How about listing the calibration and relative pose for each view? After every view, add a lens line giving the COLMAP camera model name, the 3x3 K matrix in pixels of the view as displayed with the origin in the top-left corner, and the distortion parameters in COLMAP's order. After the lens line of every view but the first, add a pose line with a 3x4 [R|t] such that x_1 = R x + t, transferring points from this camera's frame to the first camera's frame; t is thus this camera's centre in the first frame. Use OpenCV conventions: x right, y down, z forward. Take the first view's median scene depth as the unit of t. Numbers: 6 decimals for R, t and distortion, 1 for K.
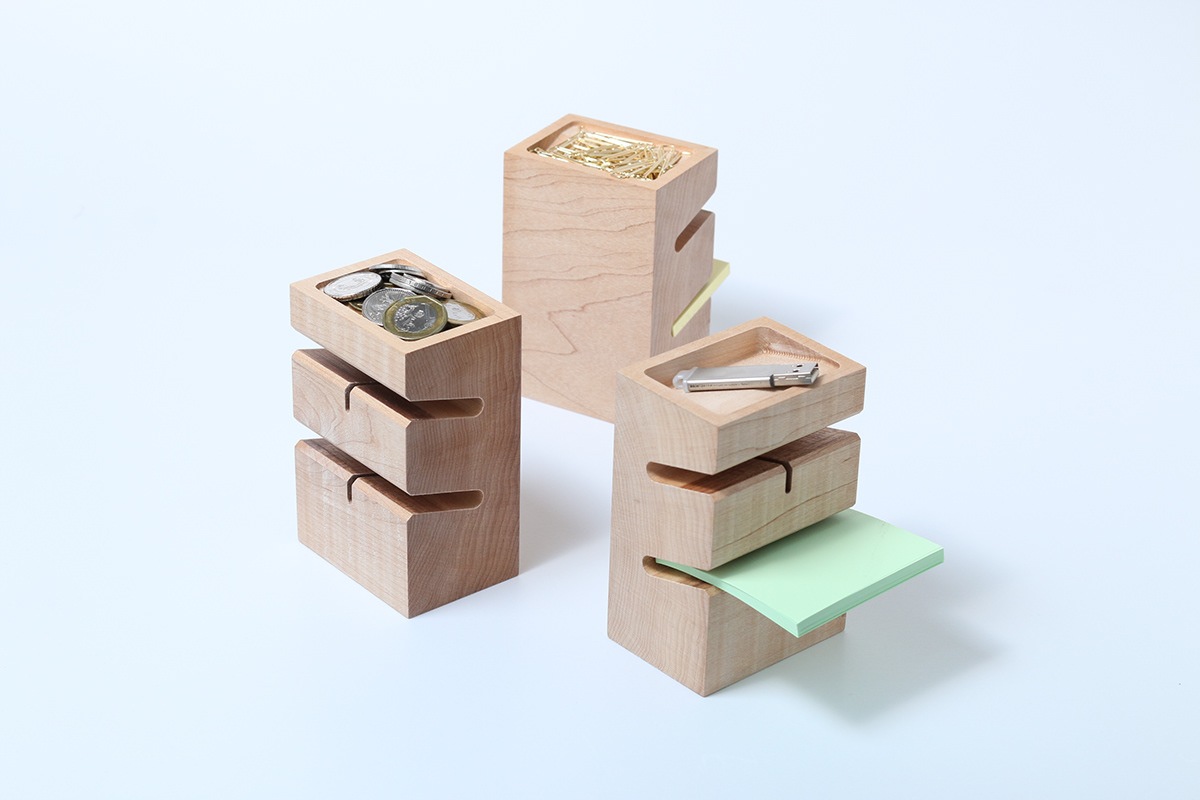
lens RADIAL K [[2895.1, 0, 599.8], [0, 2895.1, 399.7], [0, 0, 1]] dist [-0.235851, 0.000000]
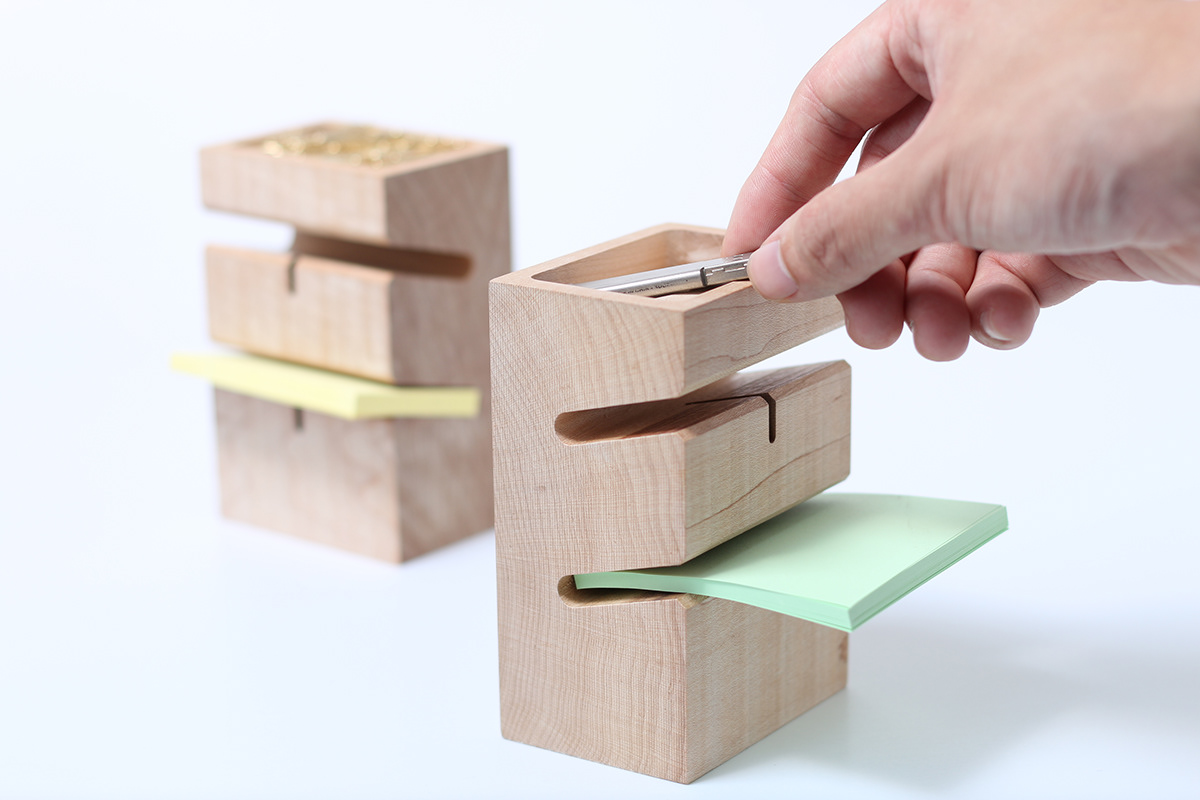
lens RADIAL K [[2895.1, 0, 600.7], [0, 2895.1, 400.6], [0, 0, 1]] dist [-0.235851, 0.000000]
pose [[0.967272, -0.103872, 0.231505, -0.121489], [0.151624, 0.968175, -0.199114, 0.147102], [-0.203455, 0.227700, 0.952239, 0.392574]]
